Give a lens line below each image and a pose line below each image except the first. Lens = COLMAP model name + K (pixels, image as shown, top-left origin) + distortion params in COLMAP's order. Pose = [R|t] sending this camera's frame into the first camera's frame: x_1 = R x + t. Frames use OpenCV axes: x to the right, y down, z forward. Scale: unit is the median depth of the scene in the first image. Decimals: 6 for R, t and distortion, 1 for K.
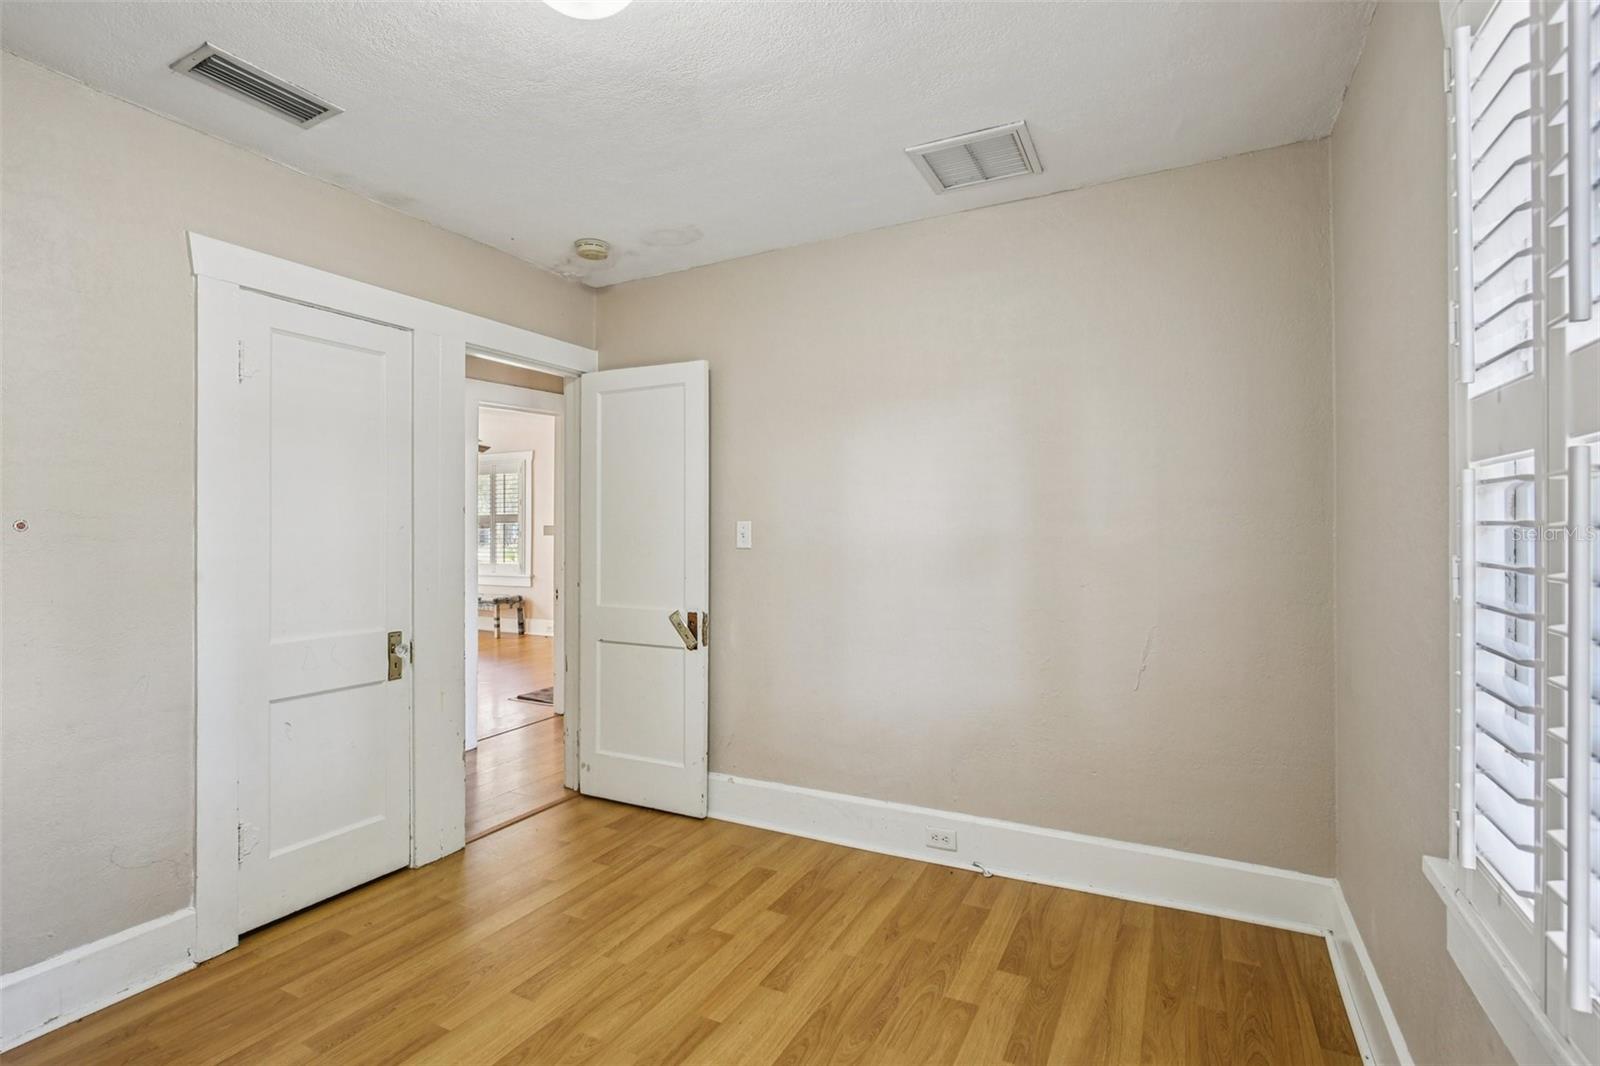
lens RADIAL K [[742.7, 0, 803.5], [0, 742.7, 562.6], [0, 0, 1]] dist [-0.046839, 0.007126]
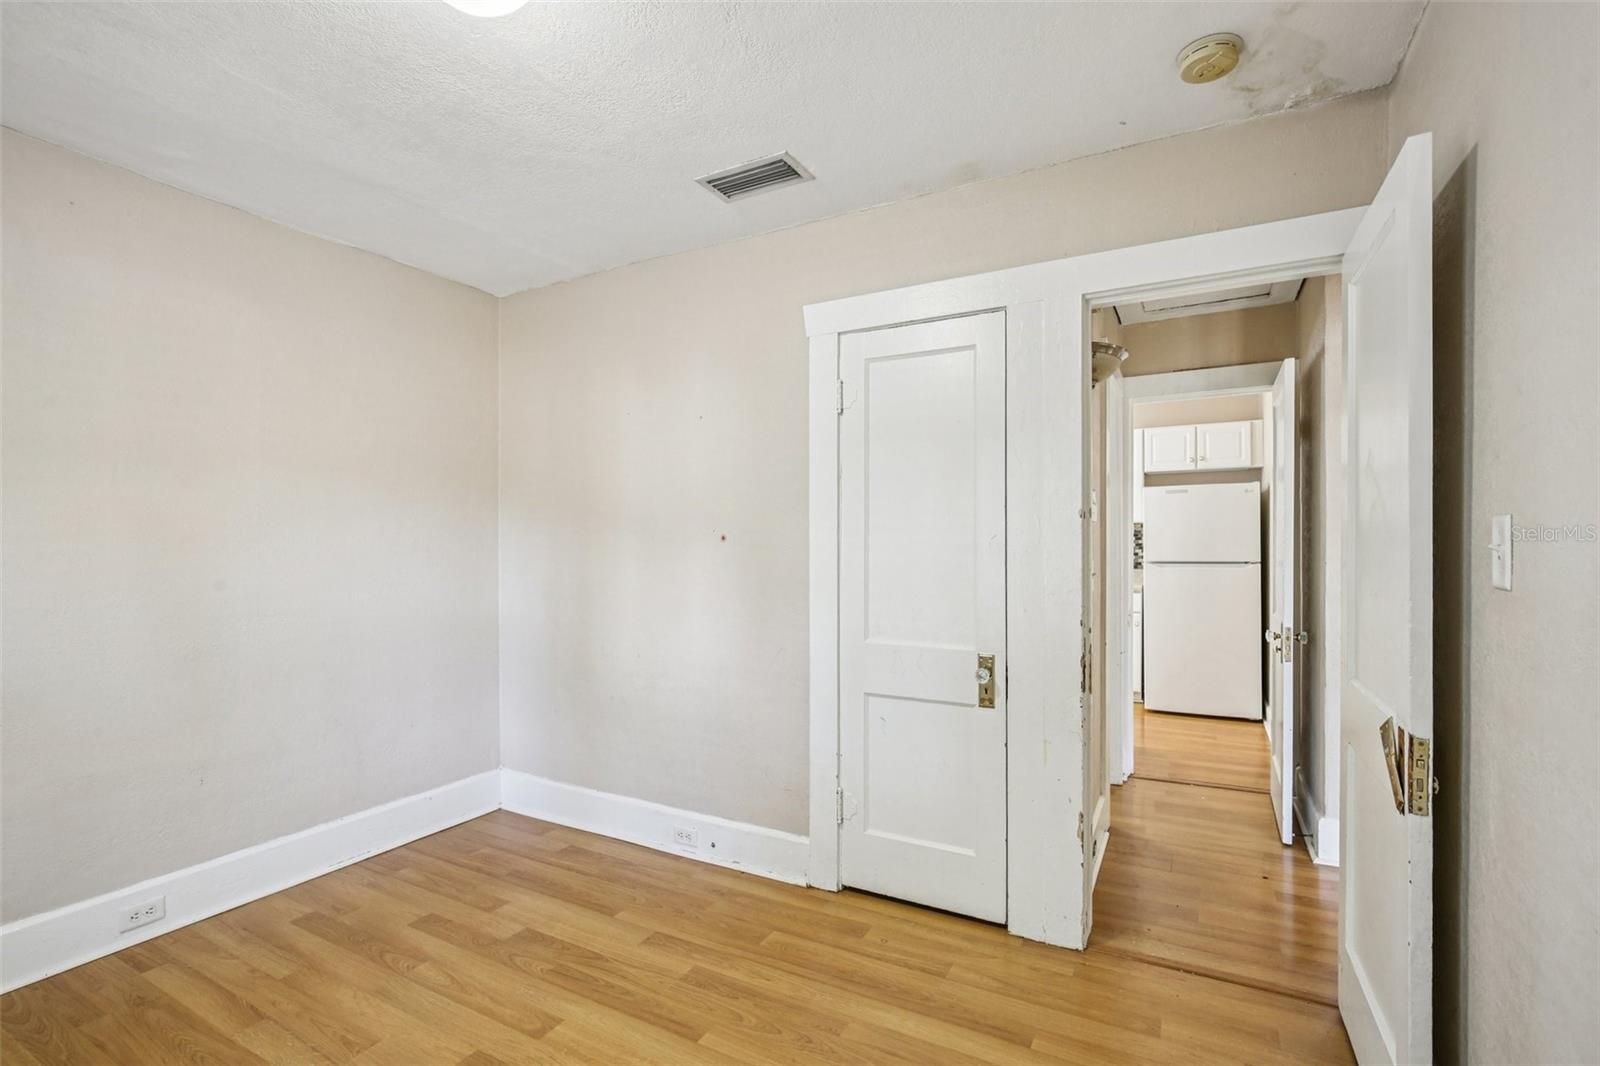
lens RADIAL K [[757.4, 0, 790.6], [0, 757.4, 549.5], [0, 0, 1]] dist [-0.030393, 0.000420]
pose [[-0.043063, 0.019052, -0.998891, 0.436170], [-0.032588, 0.999259, 0.020464, -0.051383], [0.998541, 0.033433, -0.042410, 0.946480]]
